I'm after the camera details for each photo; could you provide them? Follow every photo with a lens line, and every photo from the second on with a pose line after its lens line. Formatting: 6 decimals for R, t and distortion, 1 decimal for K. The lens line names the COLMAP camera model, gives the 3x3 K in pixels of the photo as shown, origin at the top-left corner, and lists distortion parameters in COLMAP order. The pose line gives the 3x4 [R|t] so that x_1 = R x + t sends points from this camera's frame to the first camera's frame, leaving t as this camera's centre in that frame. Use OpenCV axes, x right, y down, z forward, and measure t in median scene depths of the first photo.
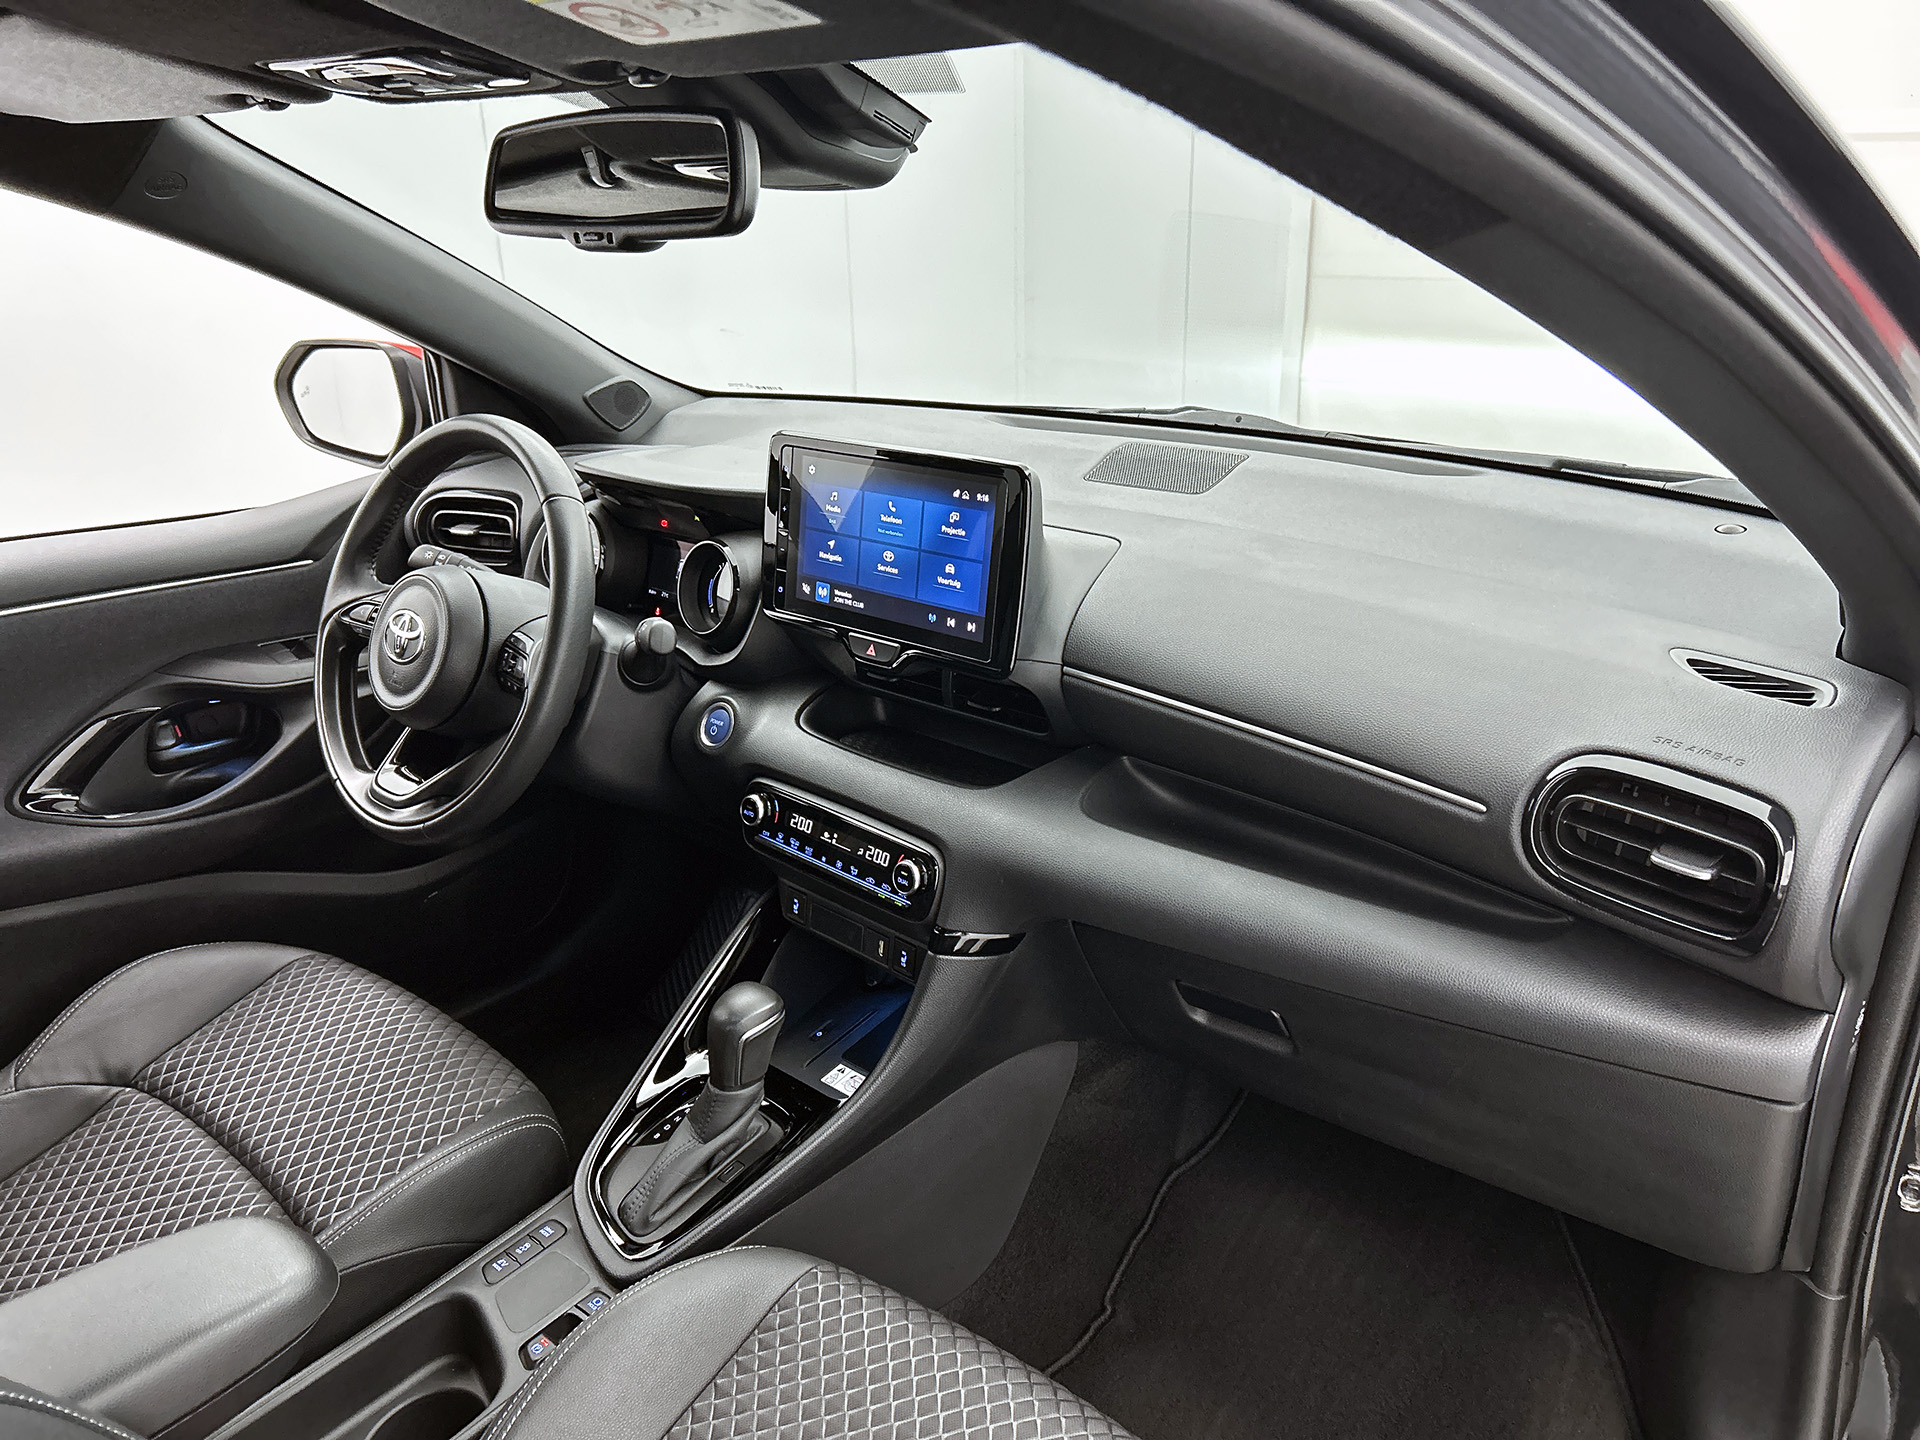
lens RADIAL K [[1461.7, 0, 959.2], [0, 1461.7, 733.2], [0, 0, 1]] dist [0.063290, -0.080122]
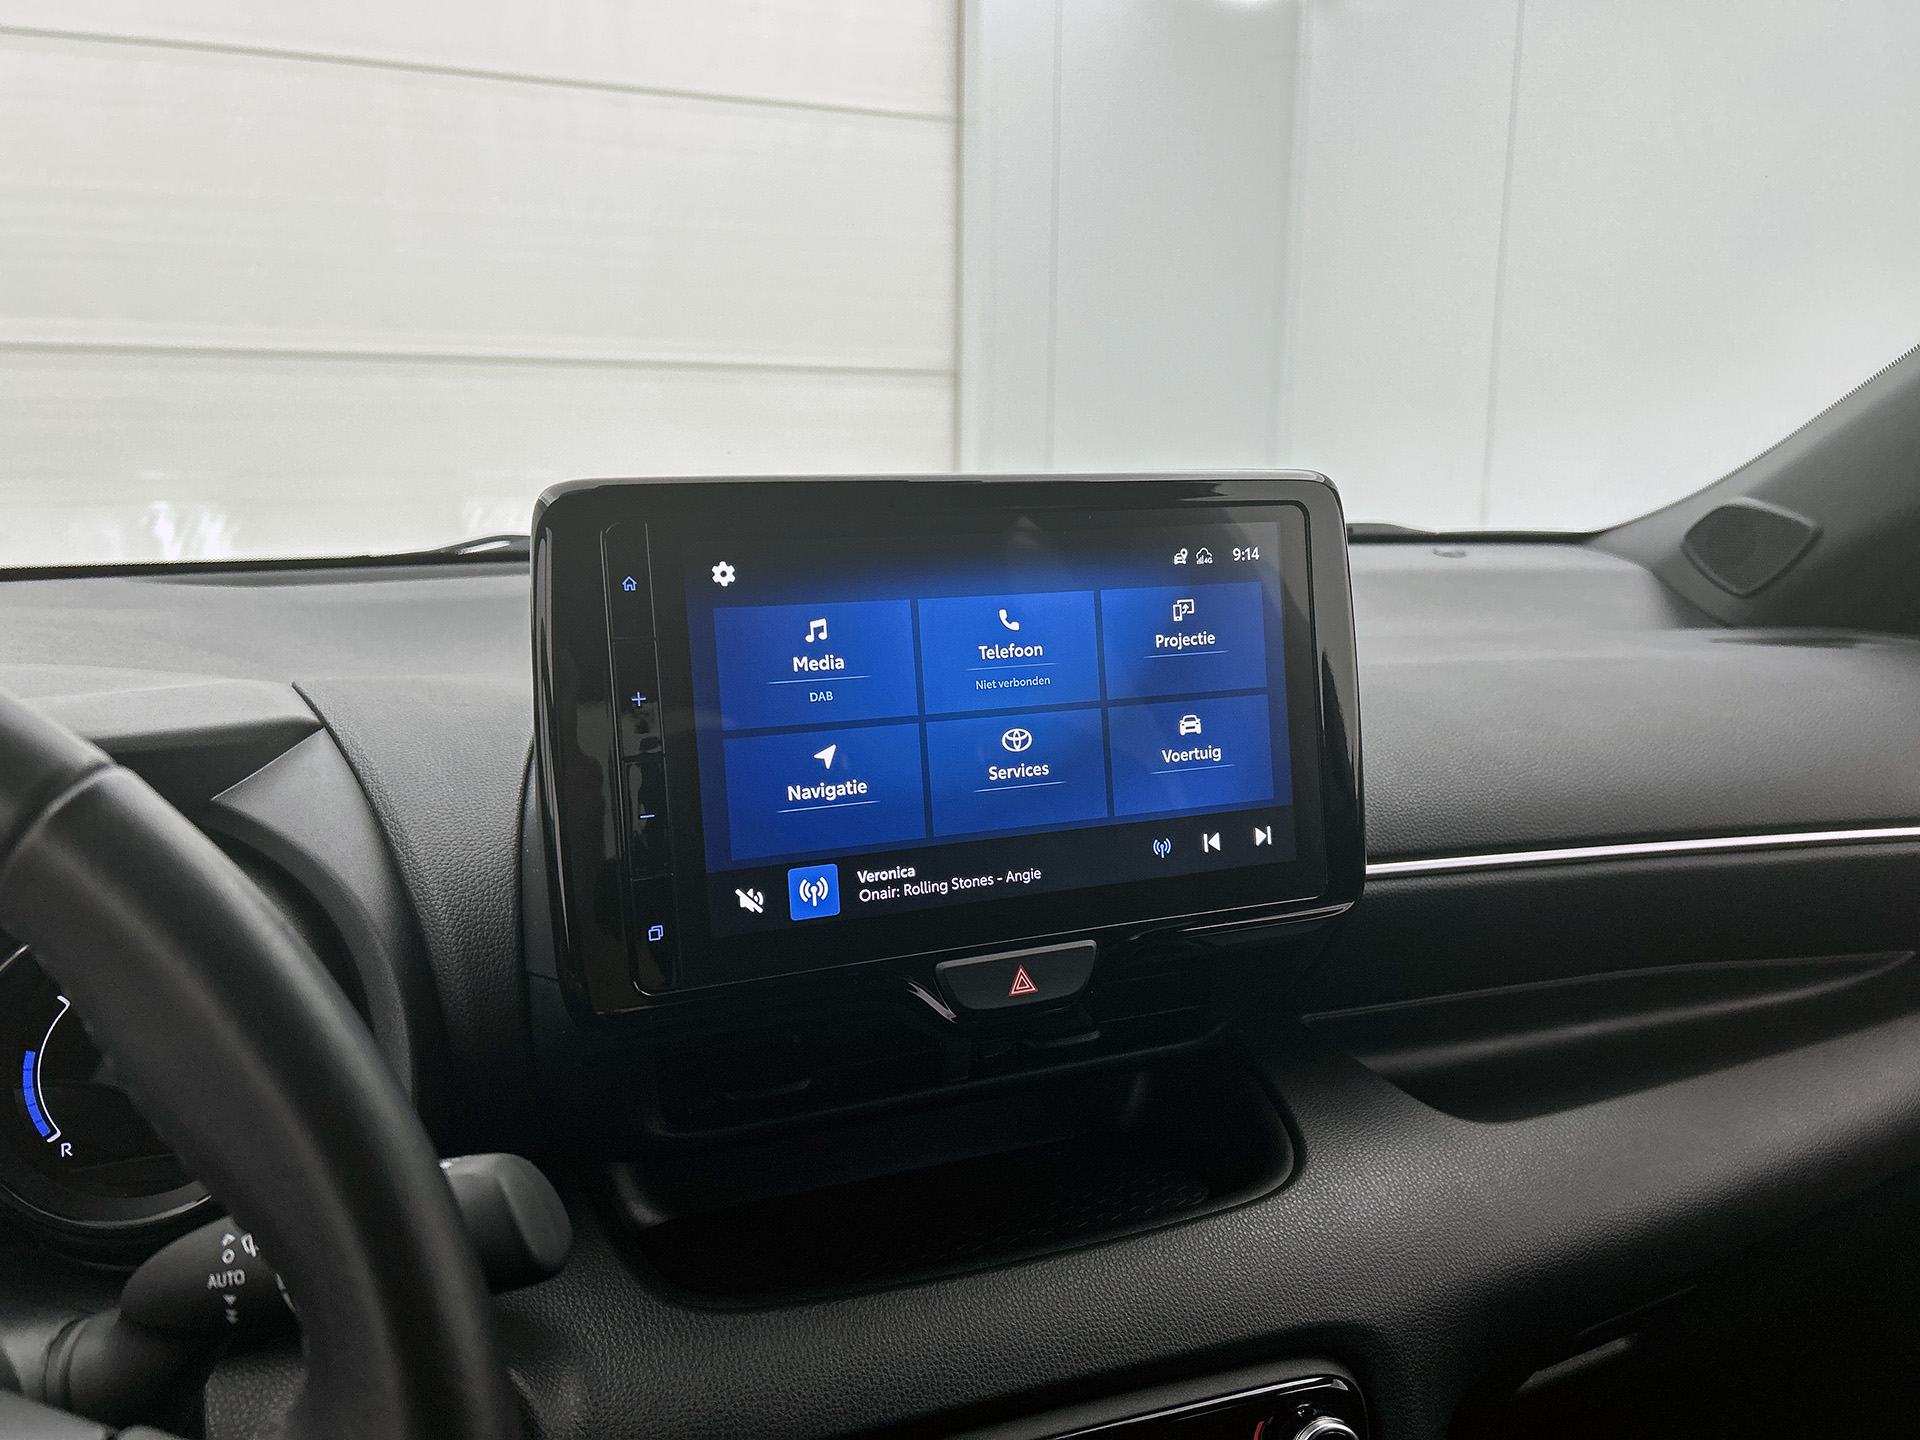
lens RADIAL K [[1461.7, 0, 949.3], [0, 1461.7, 713.6], [0, 0, 1]] dist [0.063290, -0.080122]
pose [[0.436681, -0.144785, 0.887889, -0.406044], [0.319065, 0.947730, -0.002380, -0.129415], [-0.841134, 0.284334, 0.460052, 0.803455]]
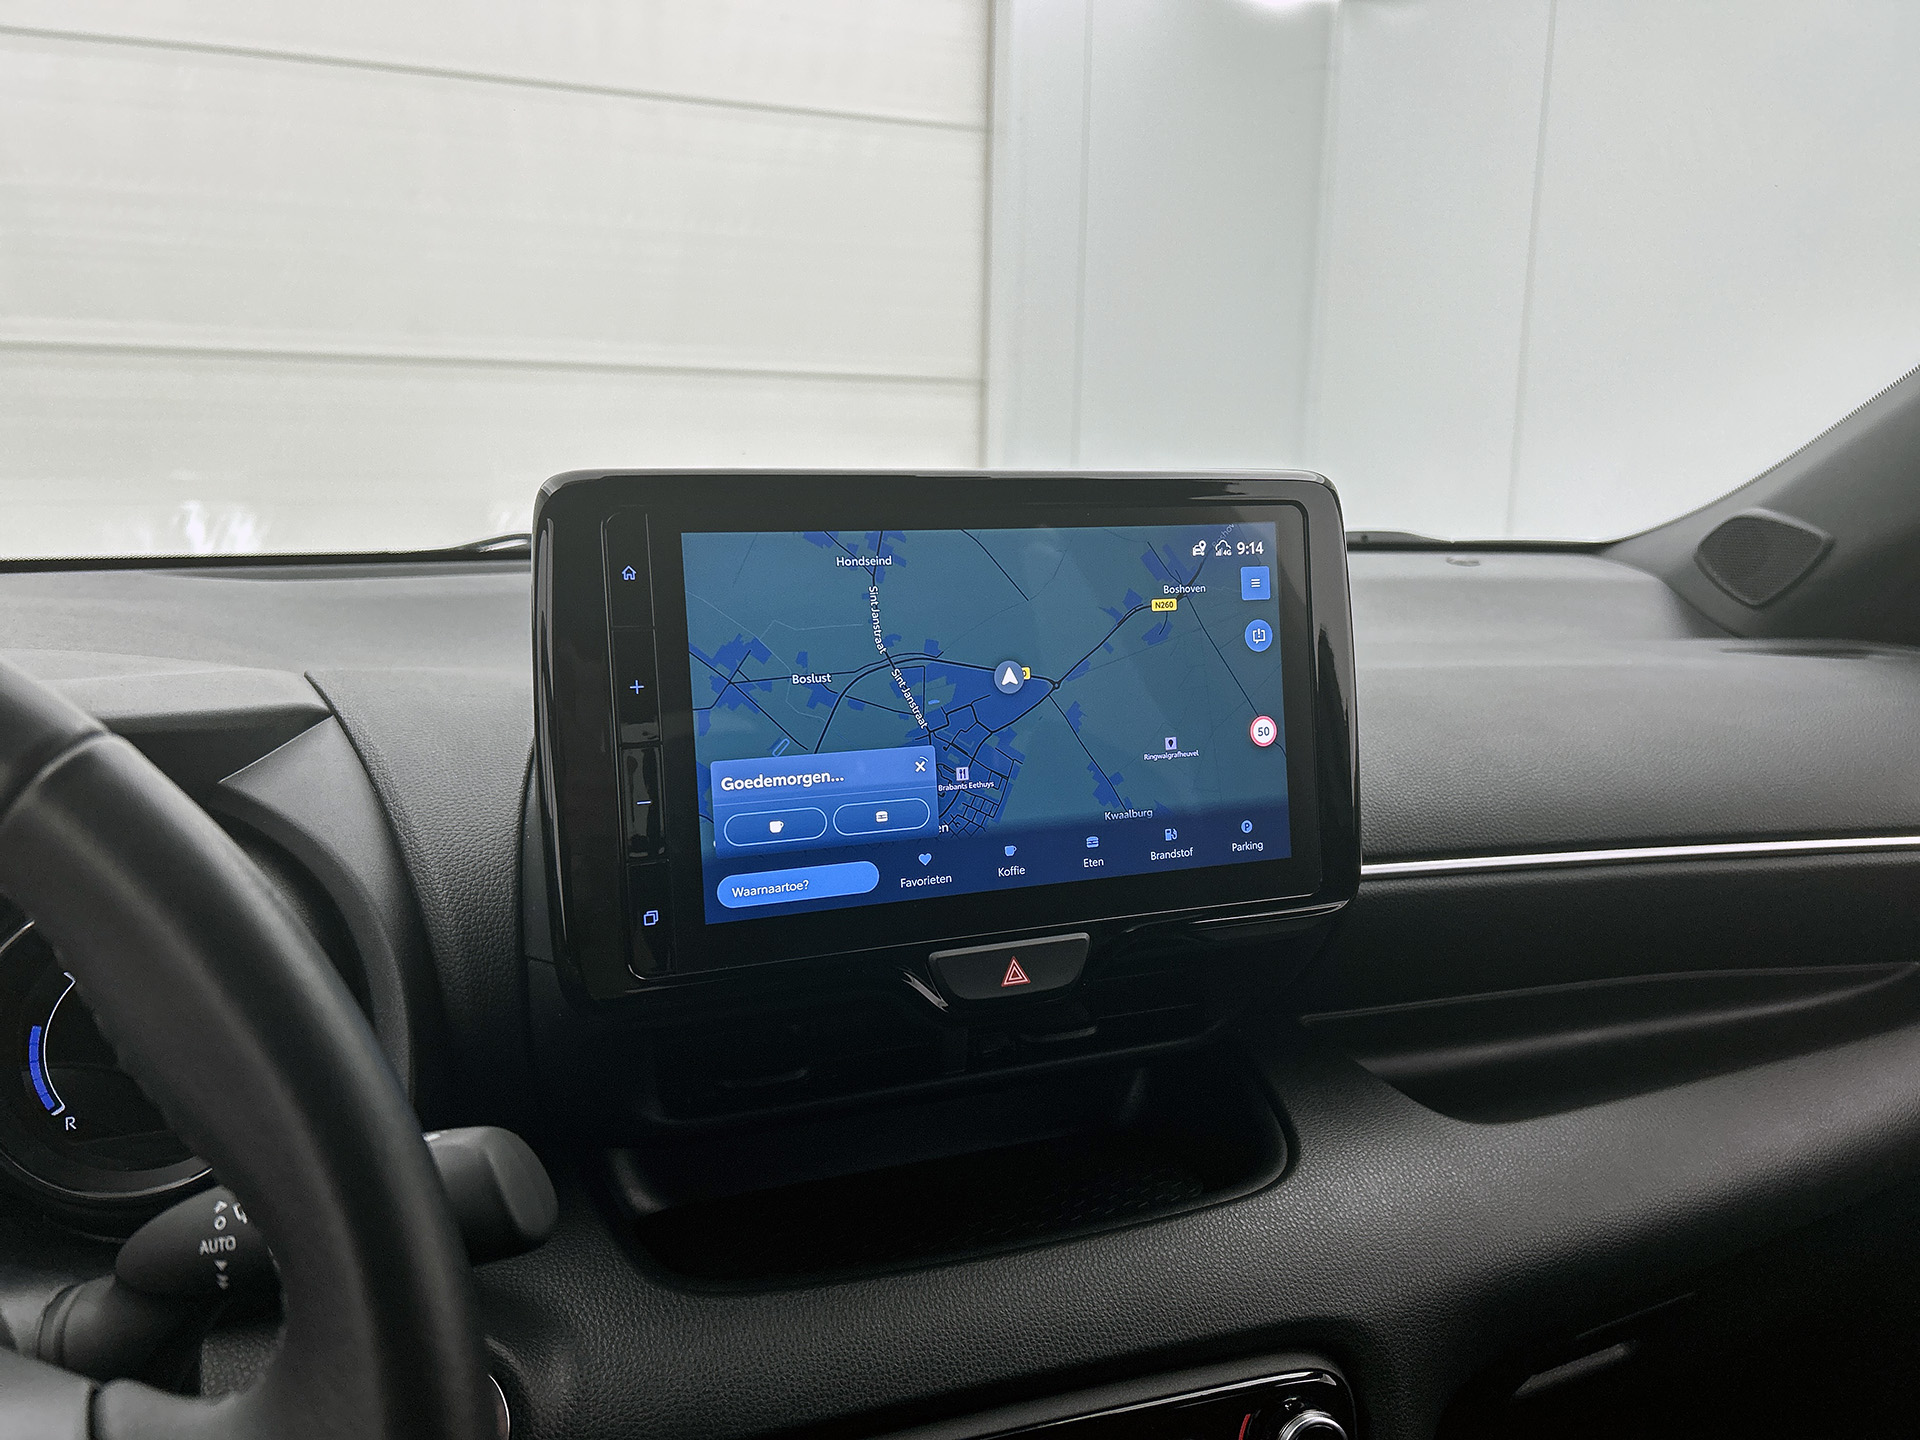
lens RADIAL K [[1461.7, 0, 957.7], [0, 1461.7, 716.6], [0, 0, 1]] dist [0.063290, -0.080122]
pose [[0.448962, -0.135436, 0.883227, -0.406959], [0.307735, 0.951414, -0.010536, -0.122587], [-0.838888, 0.276530, 0.468827, 0.796049]]
